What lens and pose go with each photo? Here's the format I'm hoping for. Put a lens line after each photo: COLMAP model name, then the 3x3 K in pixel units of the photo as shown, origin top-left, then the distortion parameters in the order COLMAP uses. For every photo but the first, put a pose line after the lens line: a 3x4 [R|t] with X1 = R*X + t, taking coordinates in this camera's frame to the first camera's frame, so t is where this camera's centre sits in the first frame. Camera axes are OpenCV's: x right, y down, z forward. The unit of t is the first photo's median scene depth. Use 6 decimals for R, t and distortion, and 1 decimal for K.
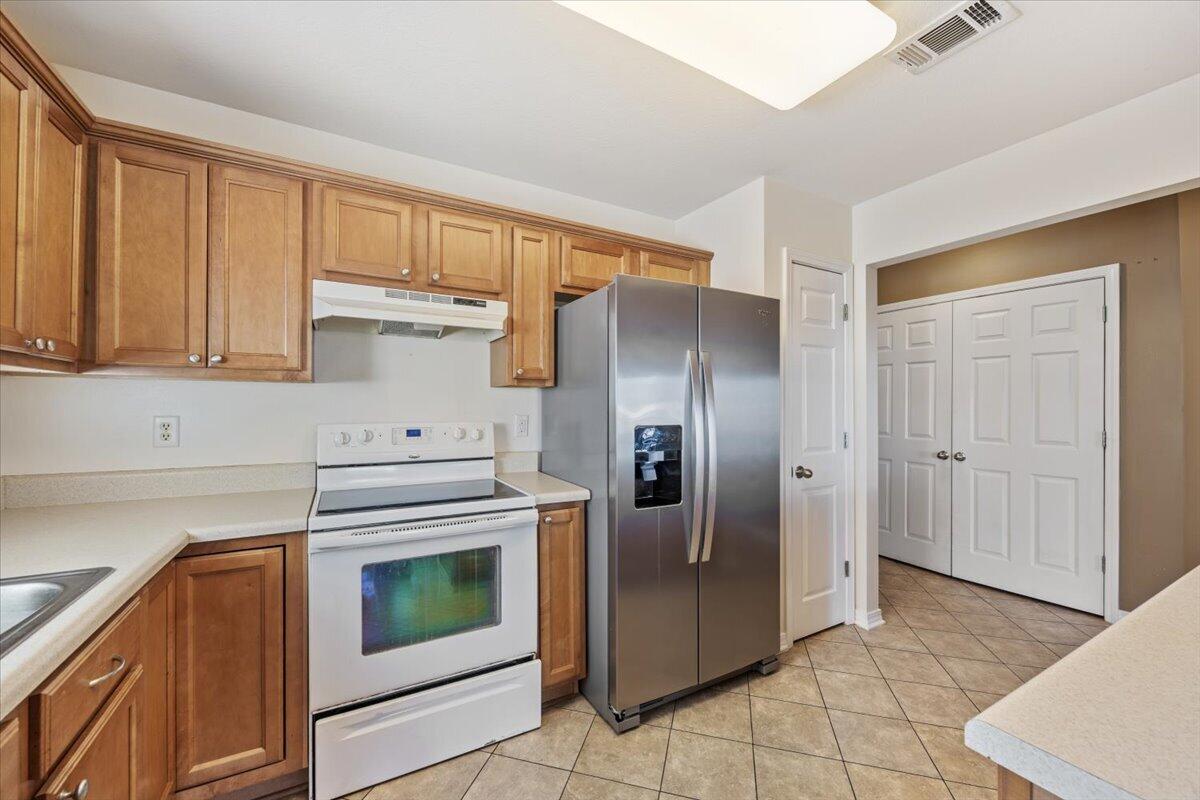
lens RADIAL K [[460.5, 0, 598.0], [0, 460.5, 401.7], [0, 0, 1]] dist [-0.016434, 0.000577]
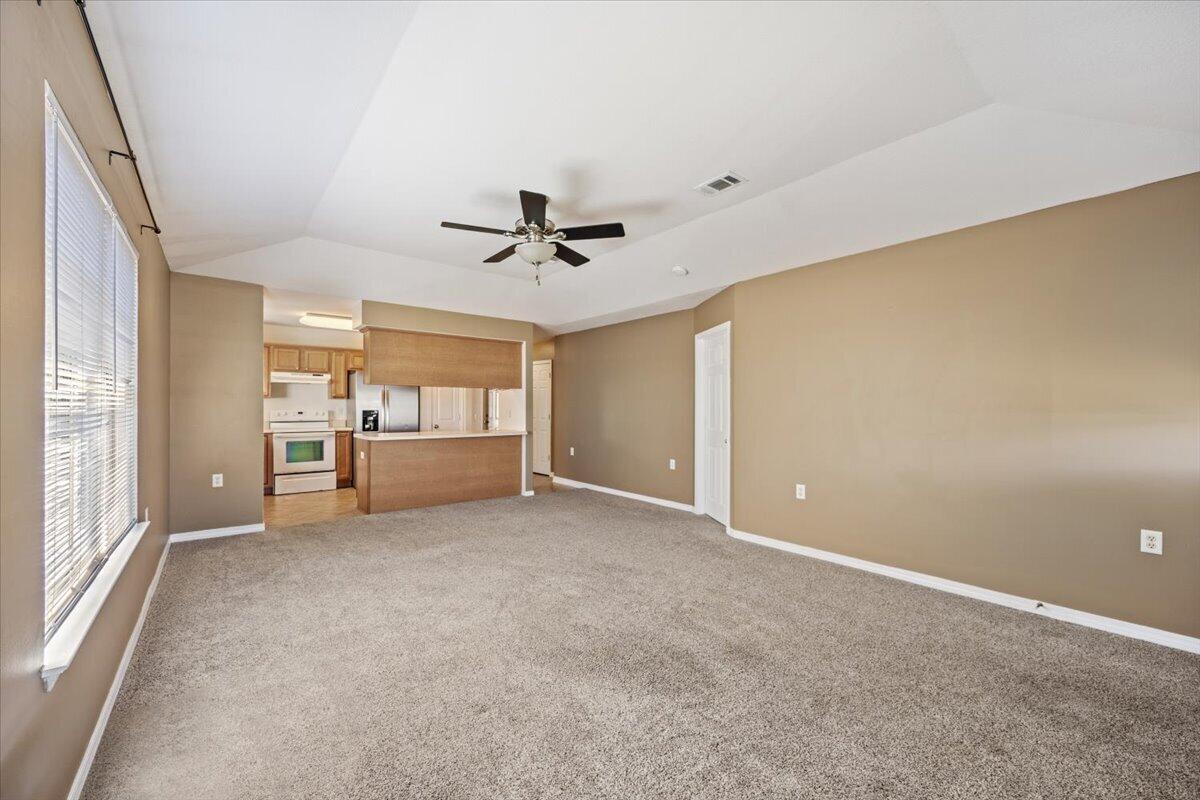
lens RADIAL K [[460.5, 0, 602.2], [0, 460.5, 401.6], [0, 0, 1]] dist [-0.016434, 0.000577]
pose [[0.983426, -0.001992, 0.181301, 1.289196], [0.002140, 0.999998, -0.000620, -0.009069], [-0.181299, 0.000997, 0.983427, -2.981249]]
